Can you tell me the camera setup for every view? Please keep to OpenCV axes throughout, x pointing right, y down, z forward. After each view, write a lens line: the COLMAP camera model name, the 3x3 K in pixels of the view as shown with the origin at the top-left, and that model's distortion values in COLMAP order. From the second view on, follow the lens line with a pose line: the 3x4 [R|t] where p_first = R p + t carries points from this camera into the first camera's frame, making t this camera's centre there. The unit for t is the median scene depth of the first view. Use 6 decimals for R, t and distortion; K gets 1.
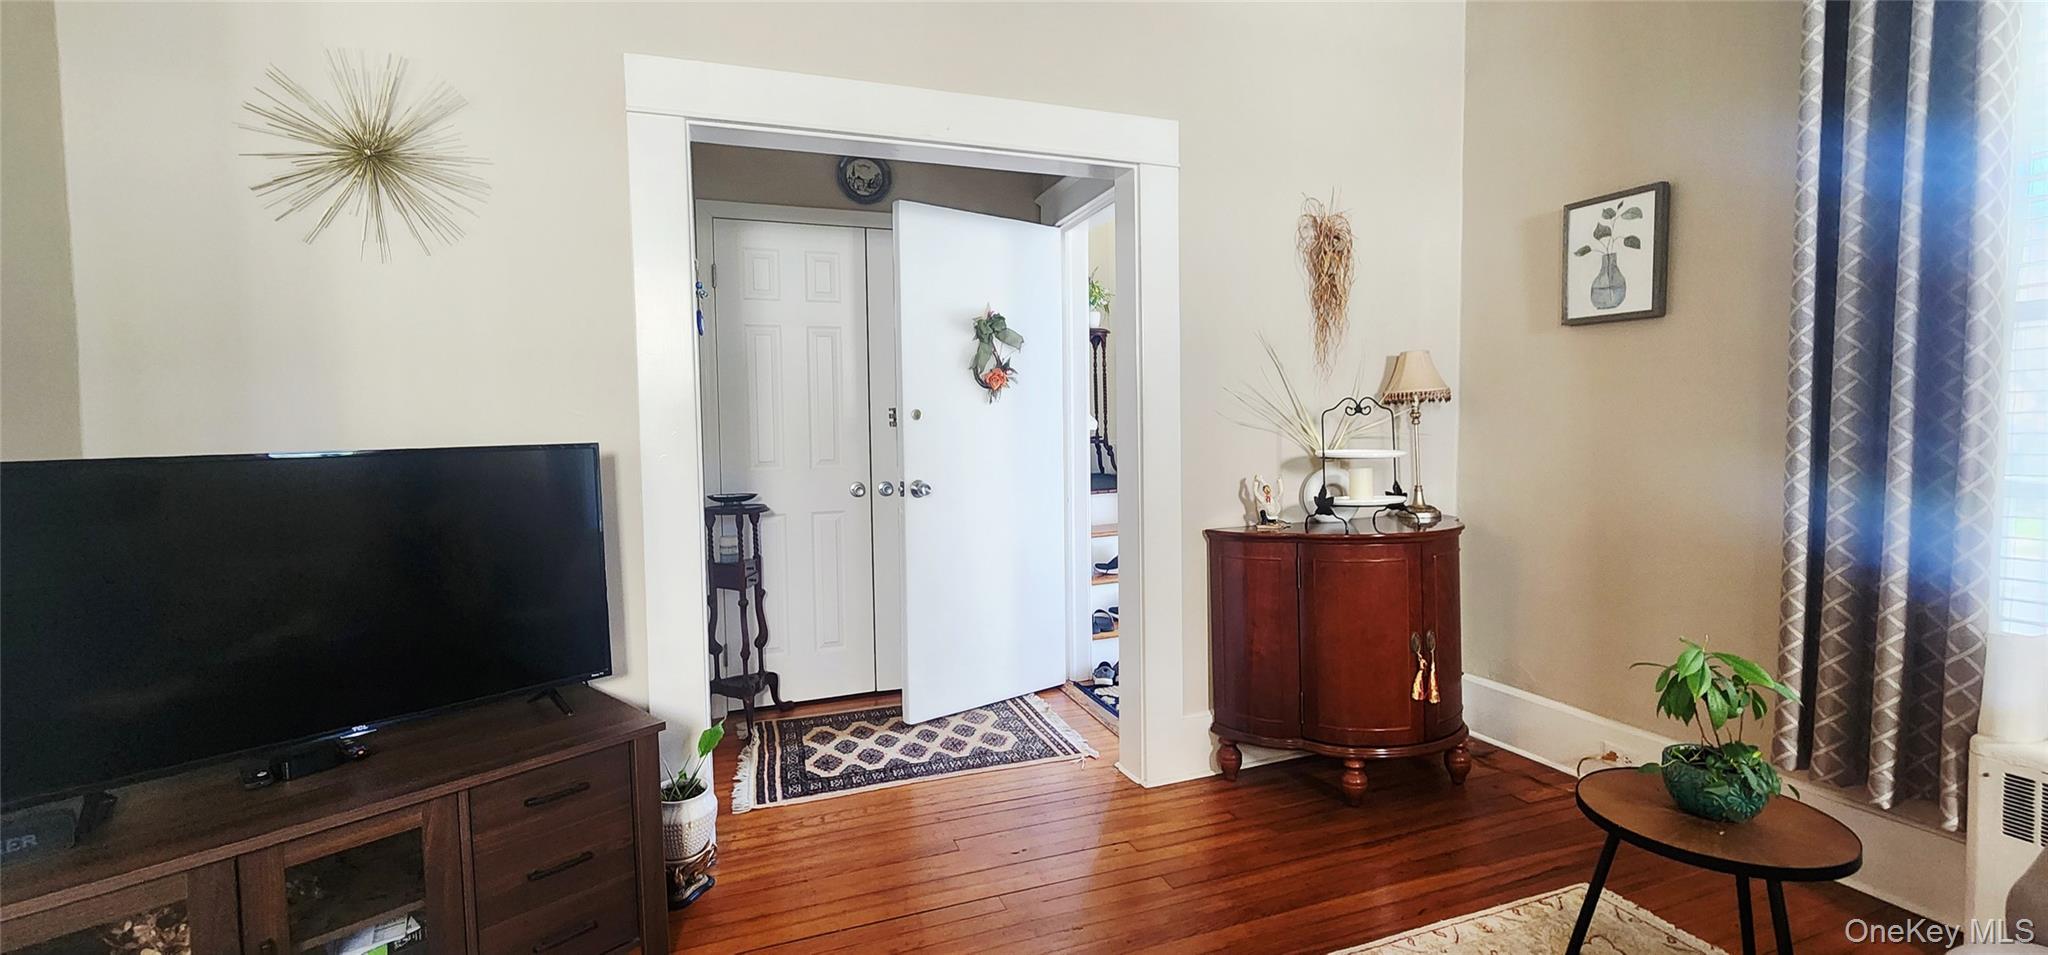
lens RADIAL K [[835.0, 0, 1029.7], [0, 835.0, 463.1], [0, 0, 1]] dist [-0.001801, -0.000256]
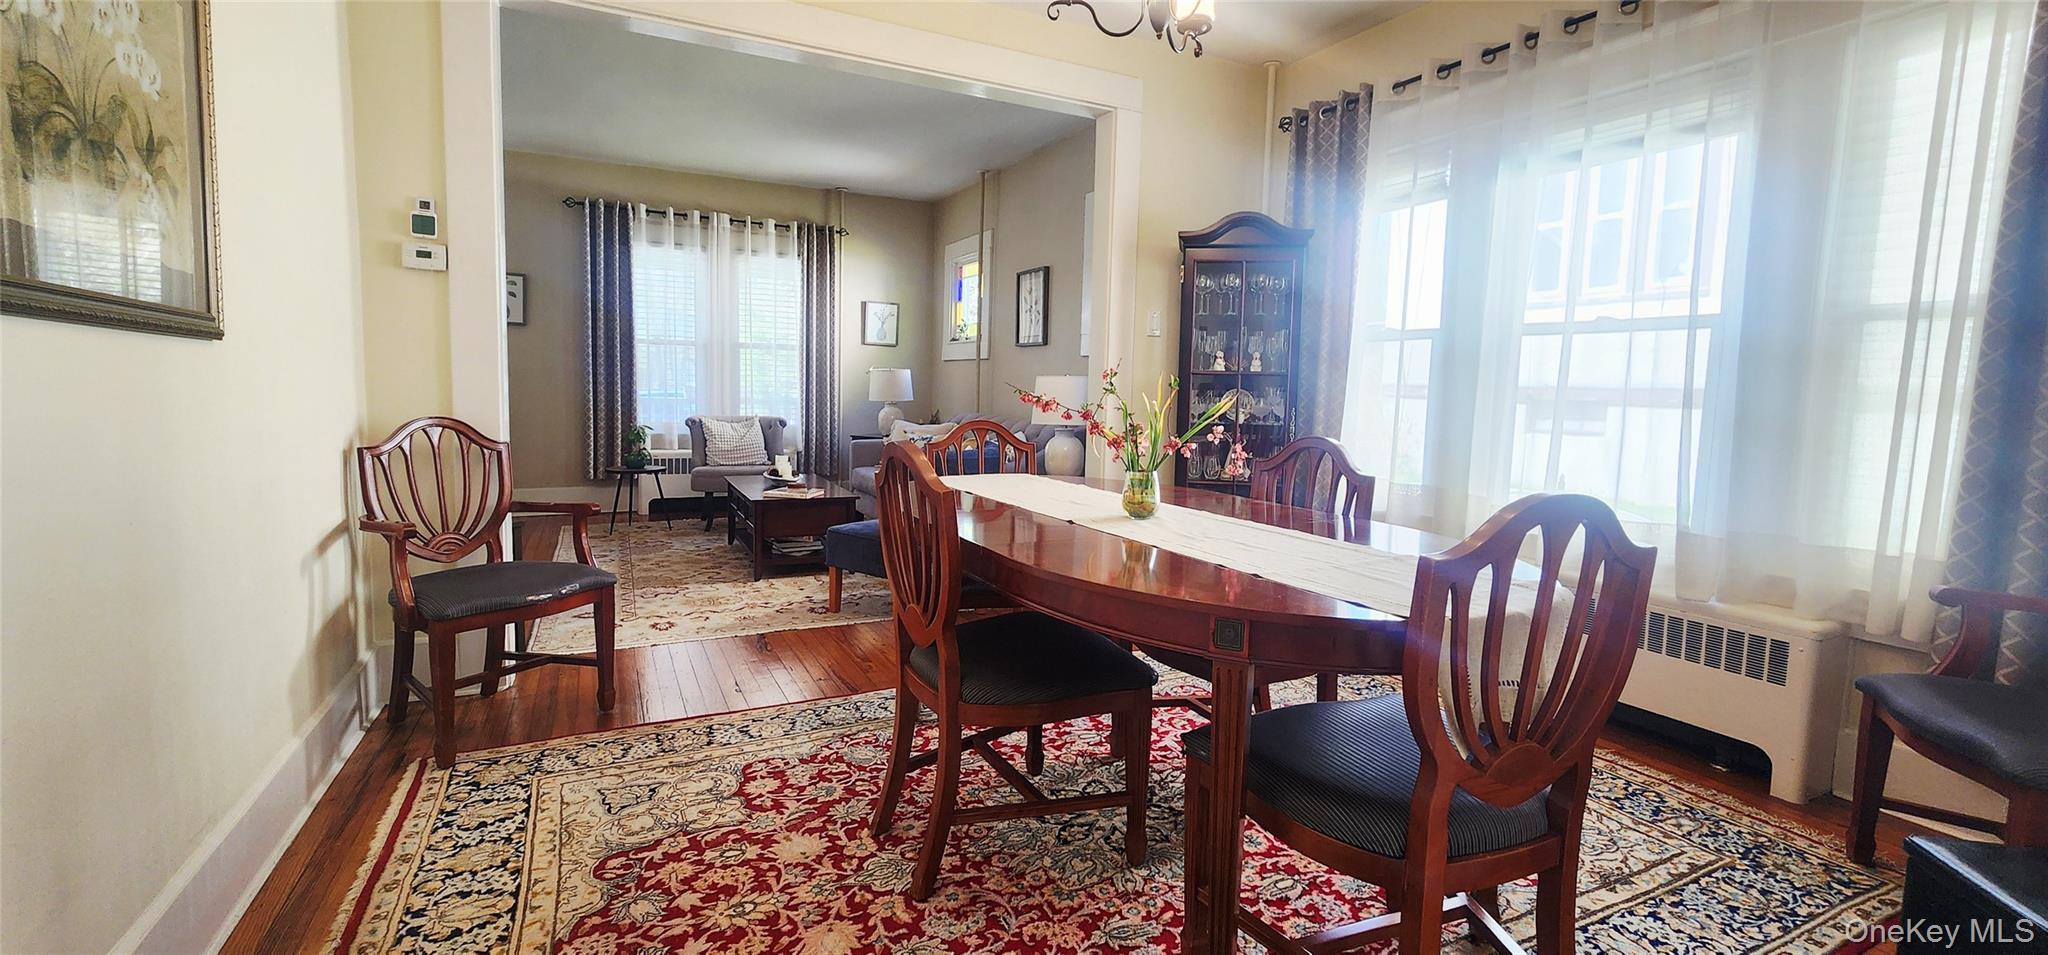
lens RADIAL K [[835.0, 0, 1029.7], [0, 835.0, 463.1], [0, 0, 1]] dist [-0.001801, -0.000256]
pose [[-0.122870, -0.077176, 0.989417, -1.845458], [0.020071, 0.996575, 0.080227, 0.066003], [-0.992220, 0.029716, -0.120900, -0.206068]]
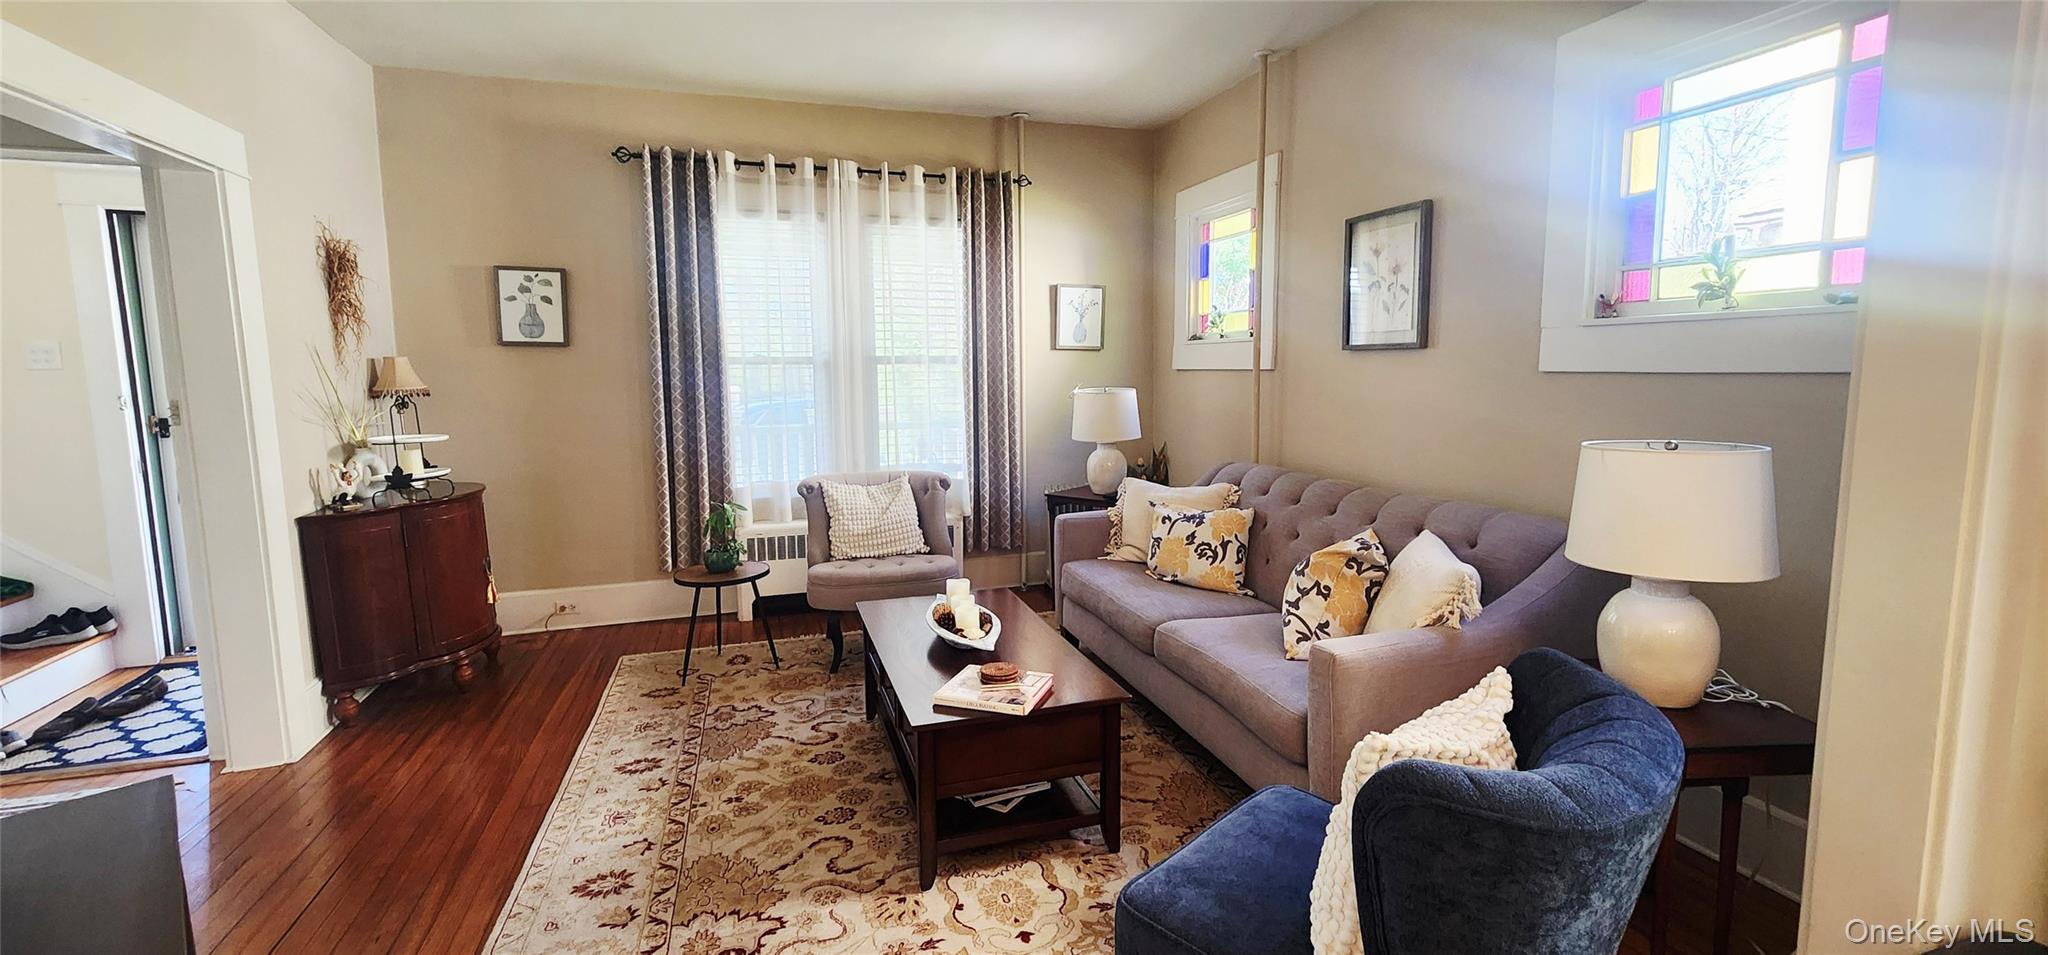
lens RADIAL K [[822.0, 0, 1024.1], [0, 822.0, 458.5], [0, 0, 1]] dist [-0.000359, -0.000368]
pose [[0.035834, -0.093592, 0.994966, -0.838689], [0.053034, 0.994380, 0.091626, -0.046708], [-0.997950, 0.049483, 0.040596, 0.000330]]
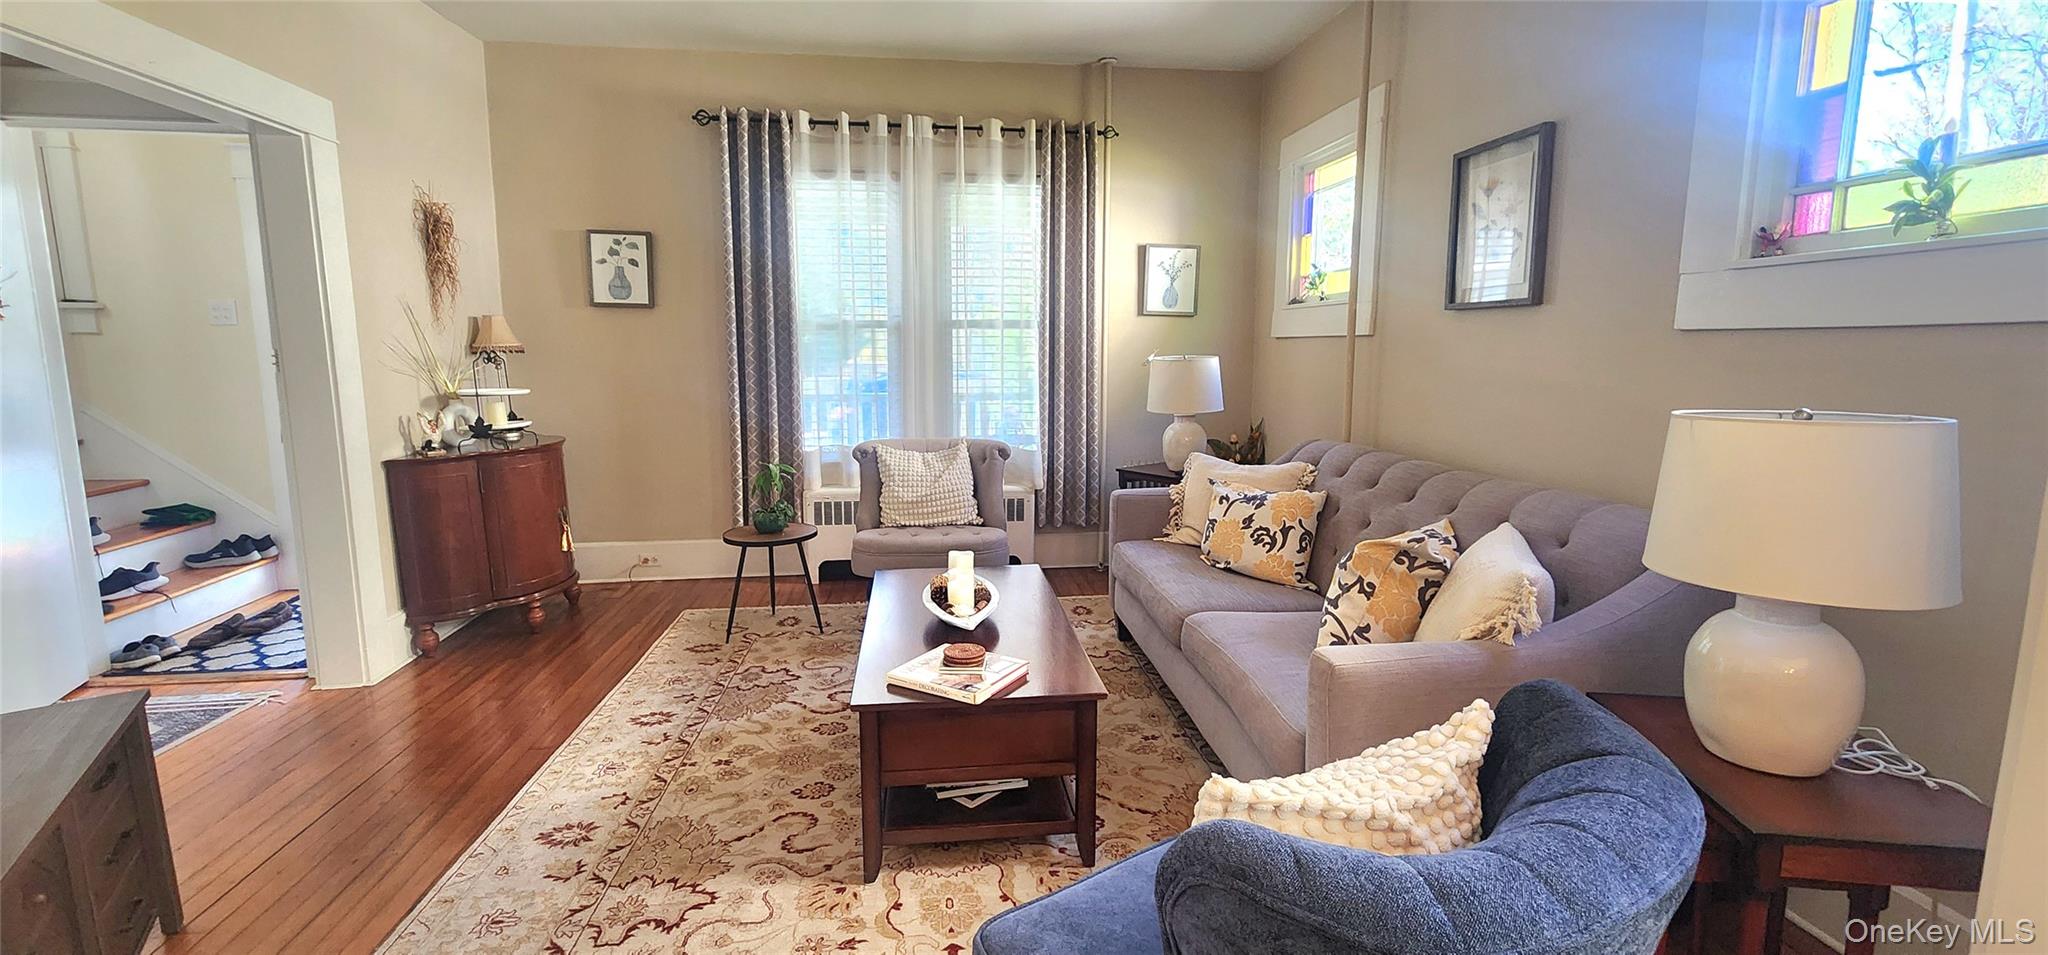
lens RADIAL K [[825.8, 0, 1023.0], [0, 825.8, 455.4], [0, 0, 1]] dist [0.000098, 0.000309]
pose [[0.221896, -0.110454, 0.968794, -0.736755], [0.038464, 0.993782, 0.104493, -0.015692], [-0.974311, 0.014077, 0.224765, -0.147917]]
